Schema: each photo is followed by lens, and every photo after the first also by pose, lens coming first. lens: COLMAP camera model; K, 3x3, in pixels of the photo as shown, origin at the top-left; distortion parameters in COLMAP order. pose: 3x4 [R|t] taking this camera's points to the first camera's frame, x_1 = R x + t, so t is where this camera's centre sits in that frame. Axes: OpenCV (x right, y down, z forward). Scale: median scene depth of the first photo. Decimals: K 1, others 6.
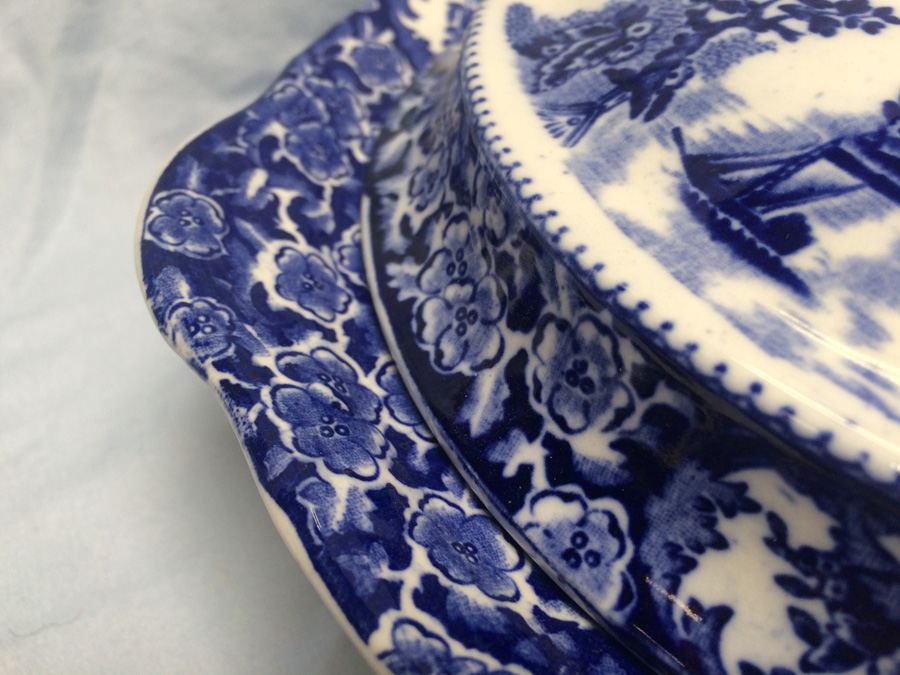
lens RADIAL K [[789.4, 0, 450.0], [0, 789.4, 337.5], [0, 0, 1]] dist [0.057154, -0.135666]
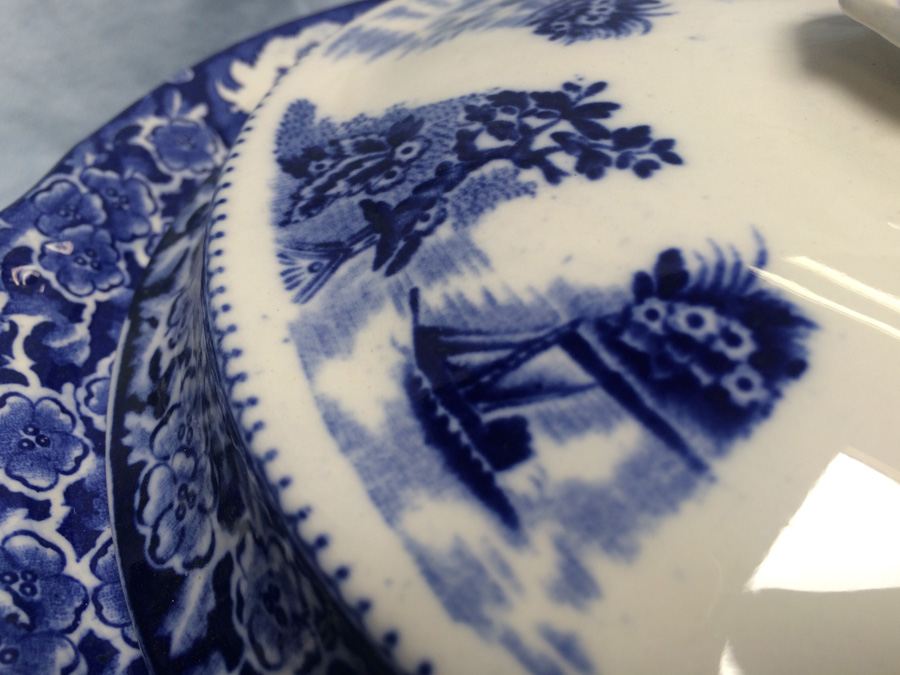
lens RADIAL K [[789.4, 0, 450.0], [0, 789.4, 337.5], [0, 0, 1]] dist [0.057154, -0.135666]
pose [[0.999256, -0.004579, 0.038289, 0.278693], [0.004229, 0.999949, 0.009197, -0.209699], [-0.038329, -0.009028, 0.999224, 0.133176]]
